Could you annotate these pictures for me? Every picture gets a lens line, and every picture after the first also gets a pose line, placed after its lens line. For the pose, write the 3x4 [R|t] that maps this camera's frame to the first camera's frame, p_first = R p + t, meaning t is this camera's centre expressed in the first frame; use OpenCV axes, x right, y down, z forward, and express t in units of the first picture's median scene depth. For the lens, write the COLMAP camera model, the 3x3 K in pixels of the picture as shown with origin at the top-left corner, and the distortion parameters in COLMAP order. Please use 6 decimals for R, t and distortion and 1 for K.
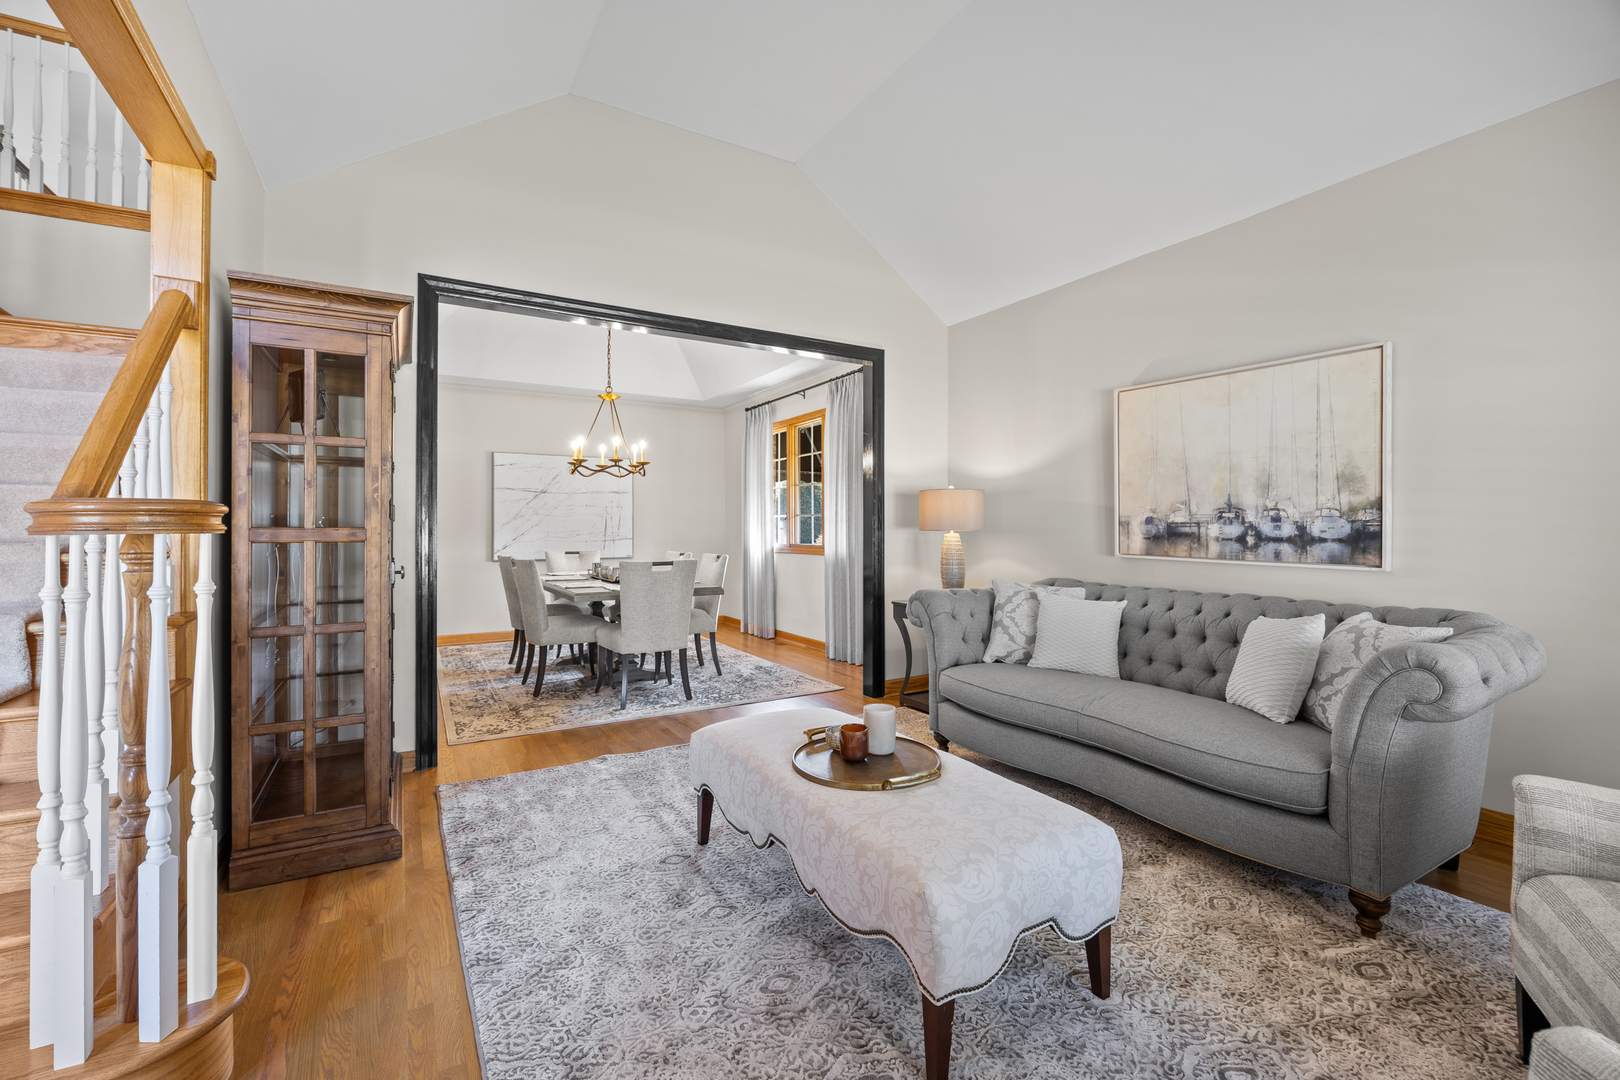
lens RADIAL K [[689.8, 0, 809.8], [0, 689.8, 527.3], [0, 0, 1]] dist [-0.010102, -0.001409]
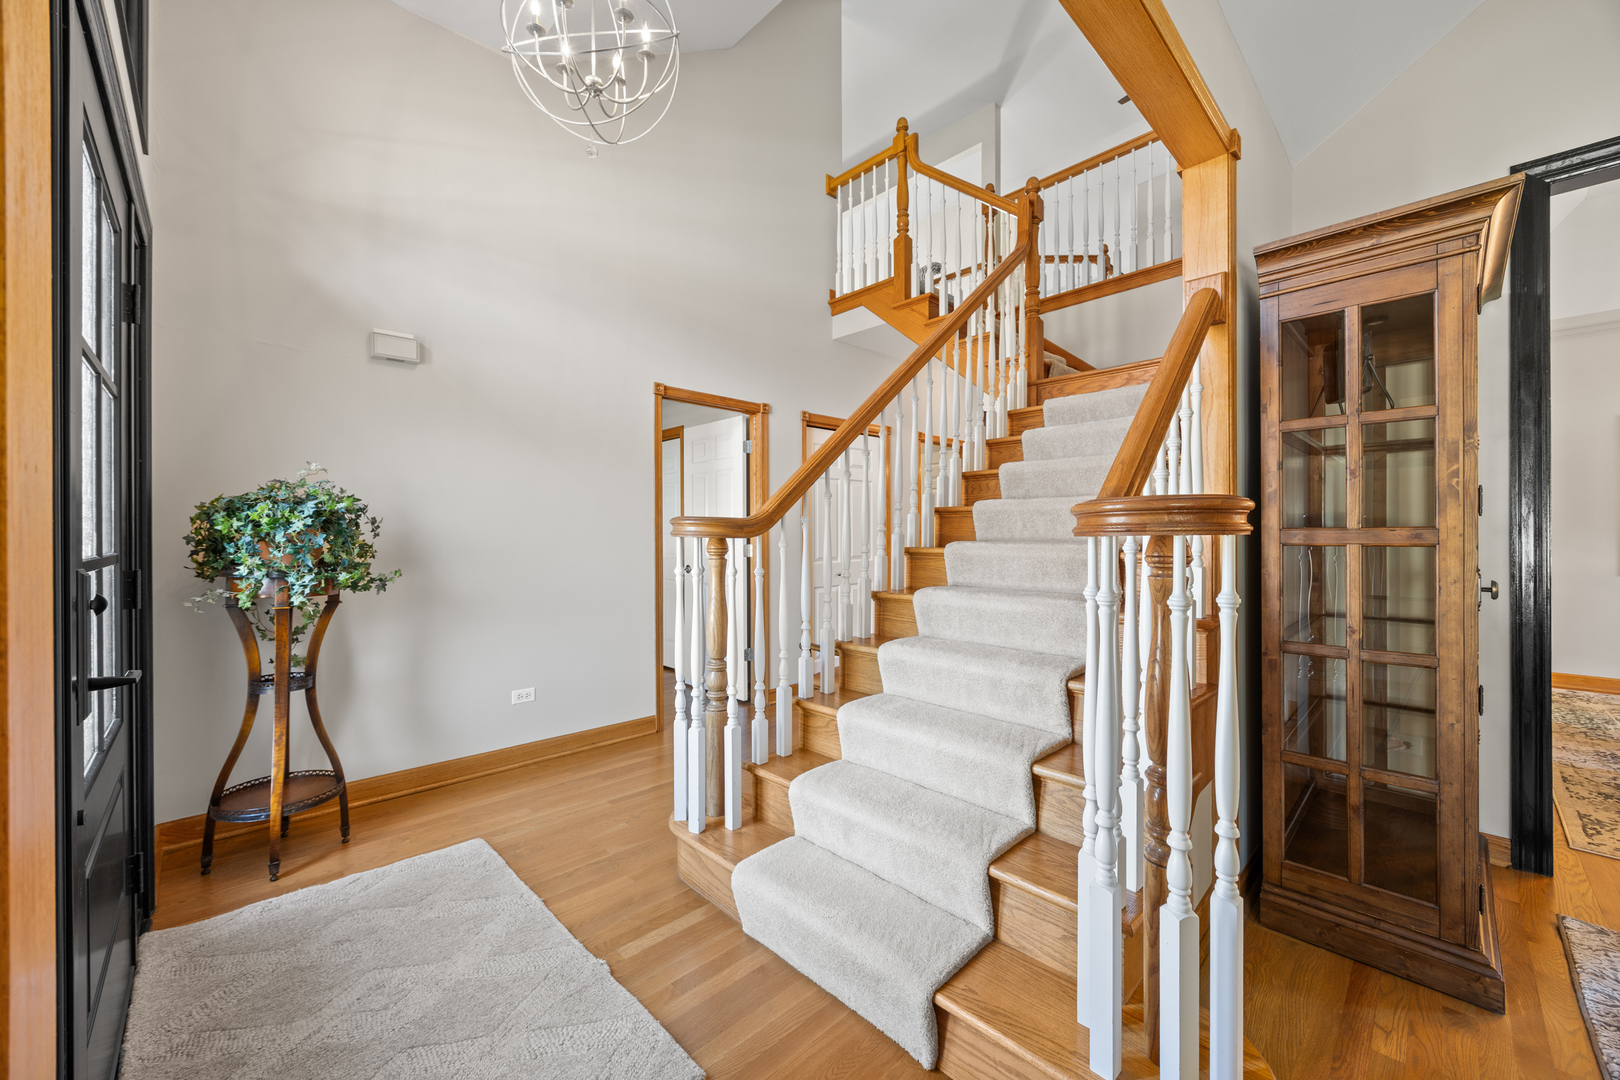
lens RADIAL K [[625.3, 0, 808.6], [0, 625.3, 532.3], [0, 0, 1]] dist [0.000338, 0.000138]
pose [[0.237159, -0.002245, -0.971468, -0.166822], [0.007445, 0.999972, -0.000493, 0.001814], [0.971442, -0.007116, 0.237169, 0.202483]]
